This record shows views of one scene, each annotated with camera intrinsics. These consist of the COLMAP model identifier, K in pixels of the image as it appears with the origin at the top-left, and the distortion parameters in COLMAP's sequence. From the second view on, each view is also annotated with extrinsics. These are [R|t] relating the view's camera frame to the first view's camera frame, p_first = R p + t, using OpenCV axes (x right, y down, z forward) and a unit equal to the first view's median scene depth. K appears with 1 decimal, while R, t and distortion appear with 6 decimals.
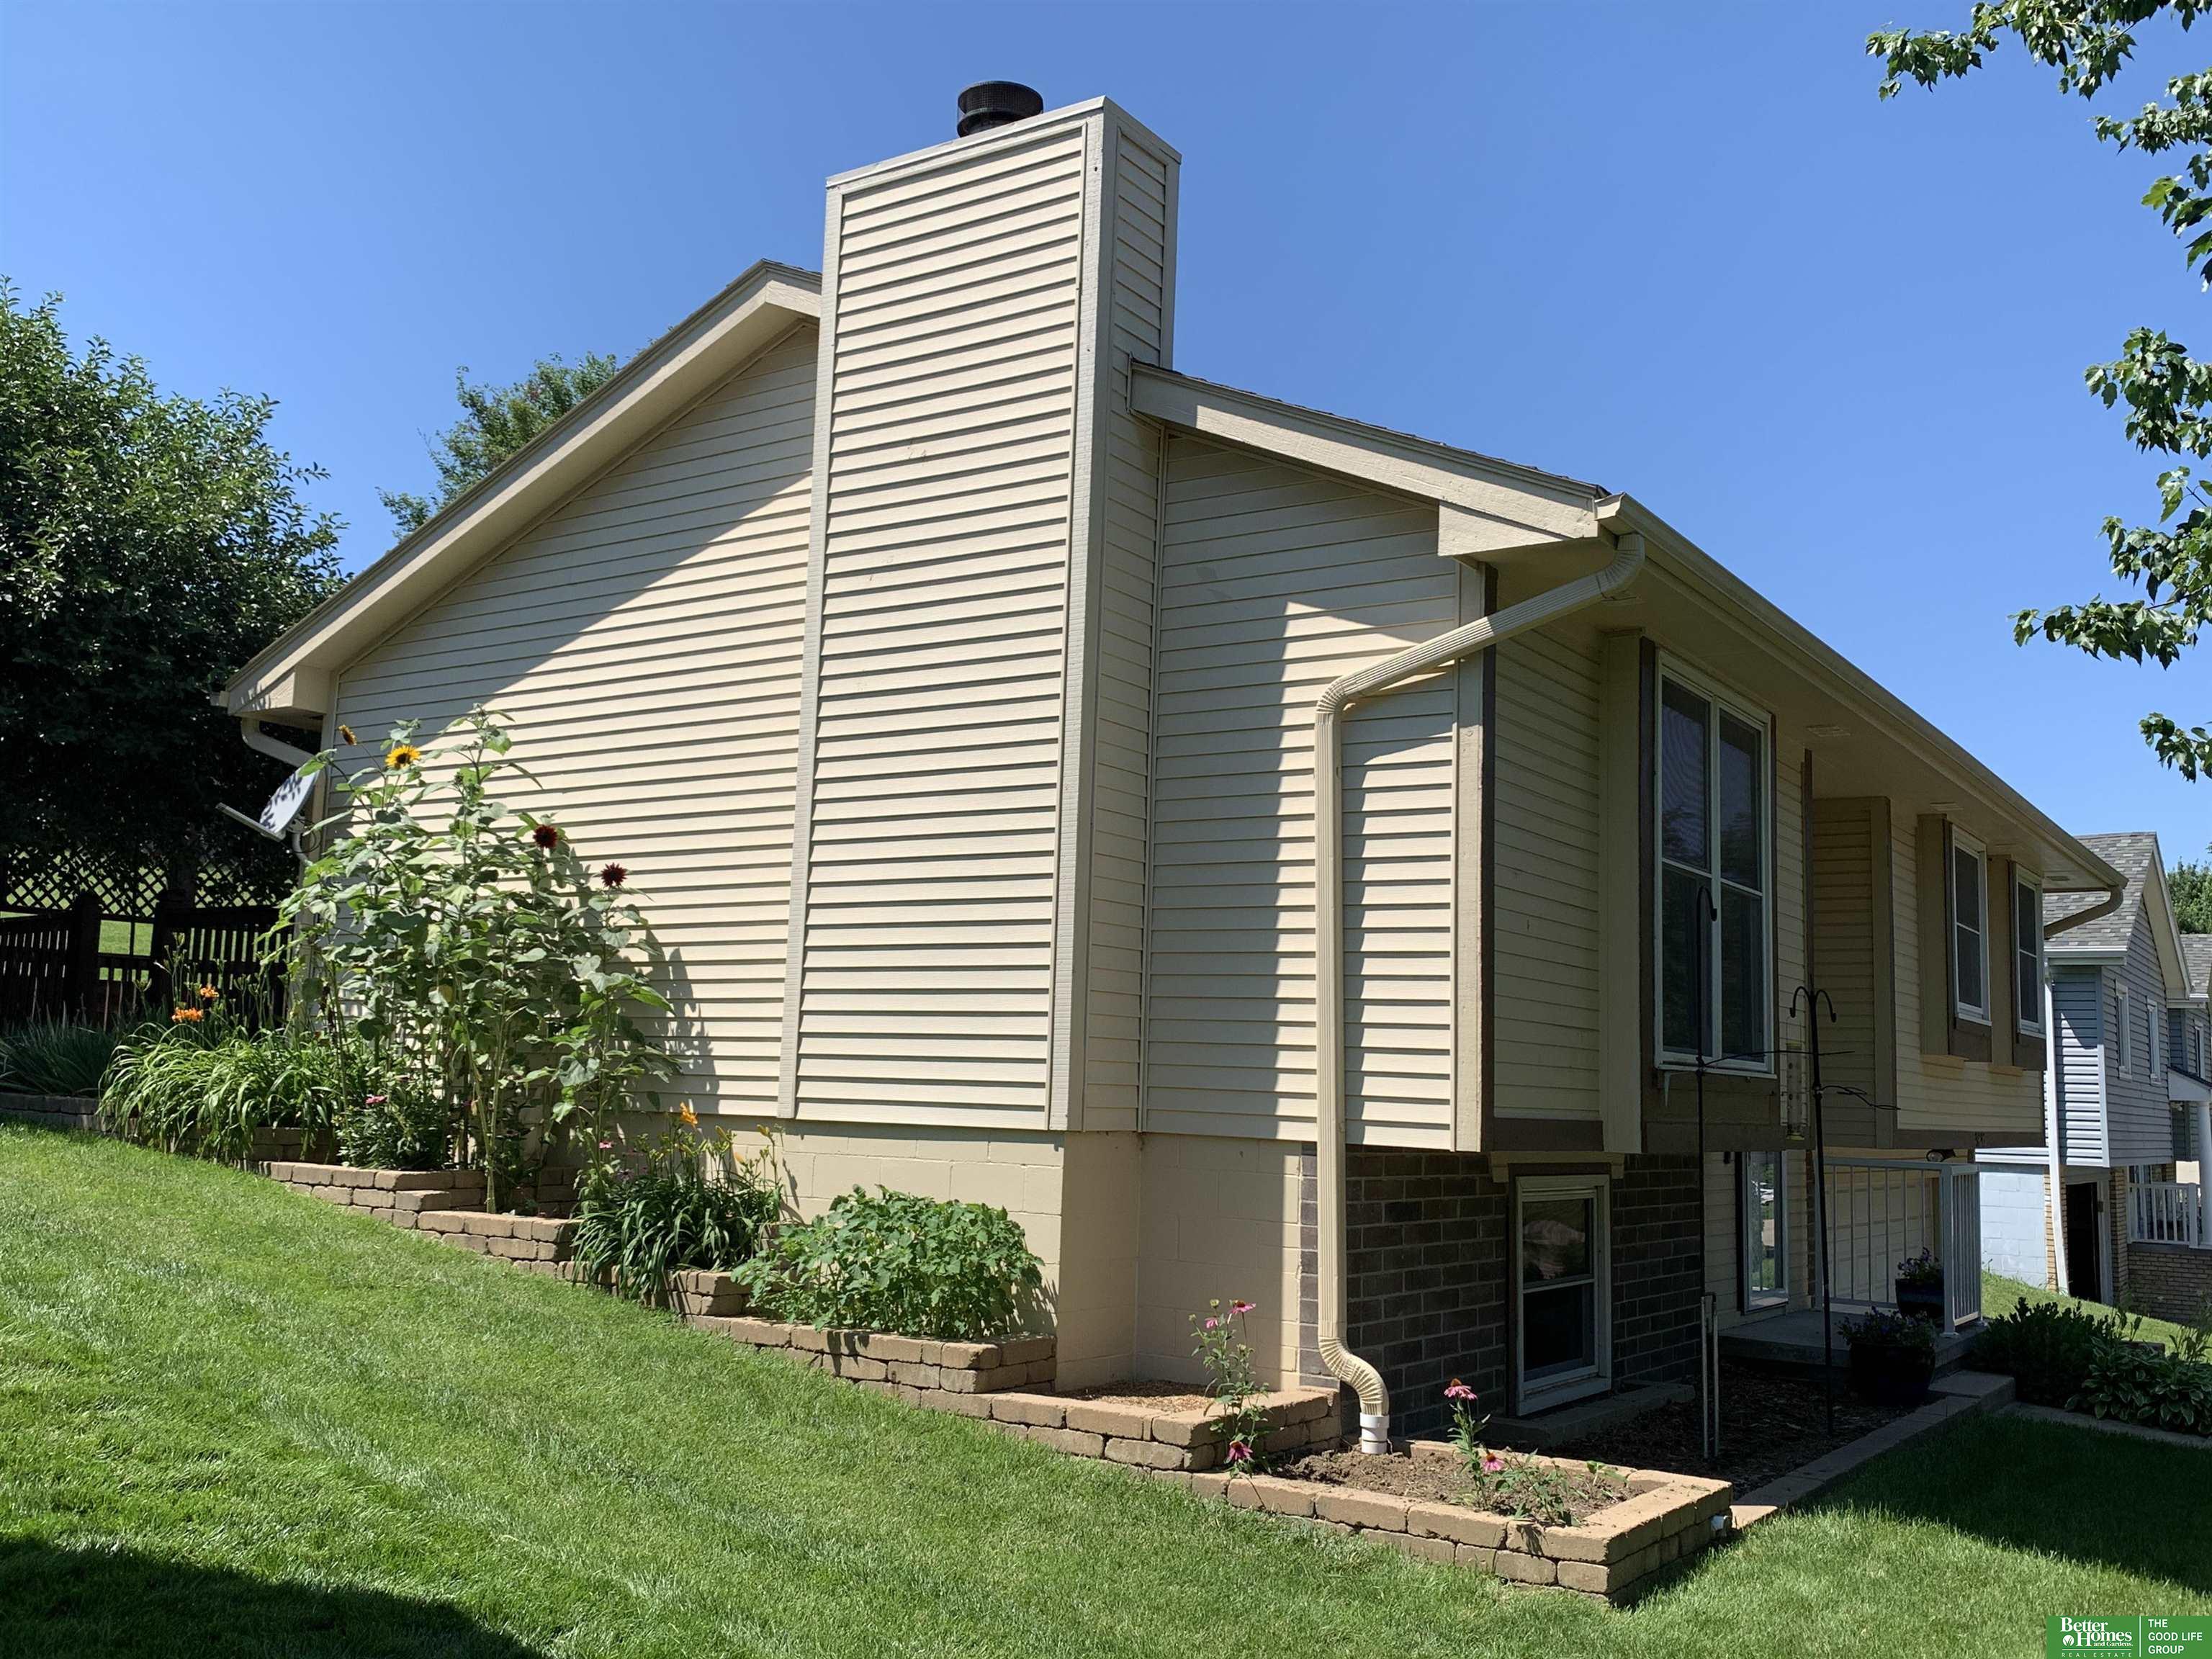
lens RADIAL K [[1996.3, 0, 1109.0], [0, 1996.3, 824.0], [0, 0, 1]] dist [0.017752, 0.003788]
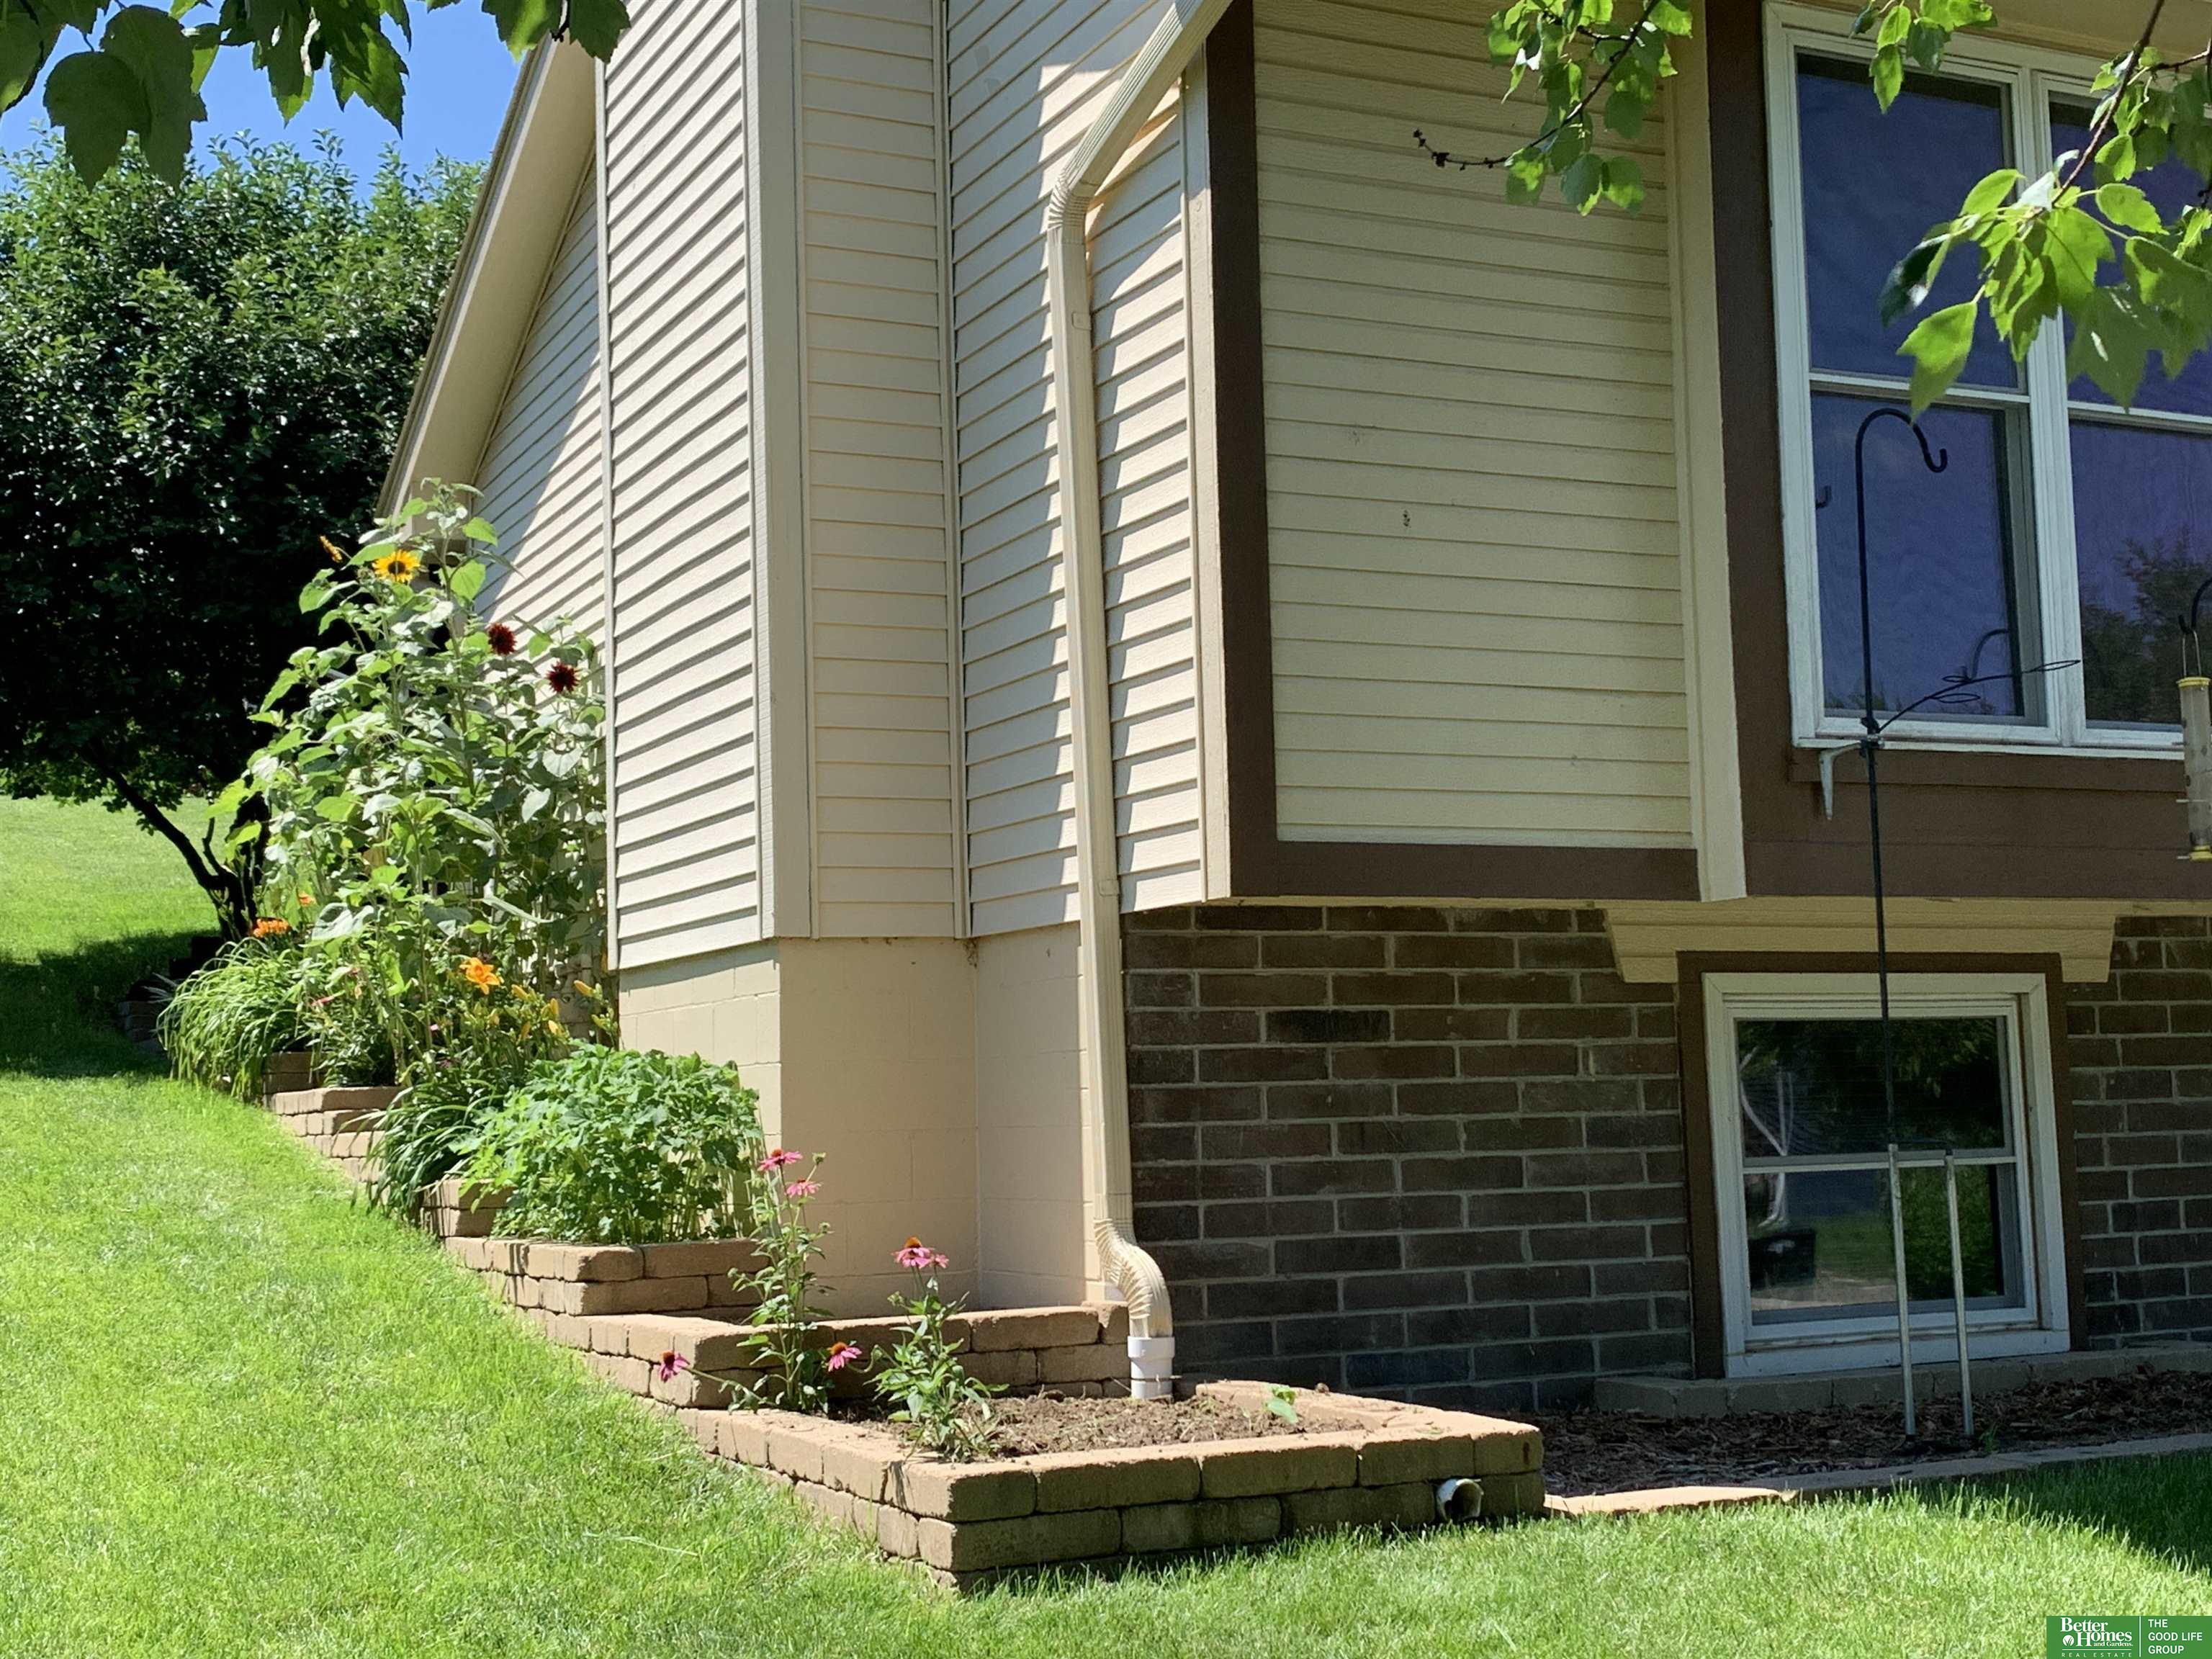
lens RADIAL K [[2850.1, 0, 1105.0], [0, 2850.1, 835.5], [0, 0, 1]] dist [0.079988, 0.000000]
pose [[0.863496, -0.105356, -0.493228, 0.553905], [0.125254, 0.992097, 0.007366, 0.129074], [0.488554, -0.068140, 0.869869, 0.231455]]
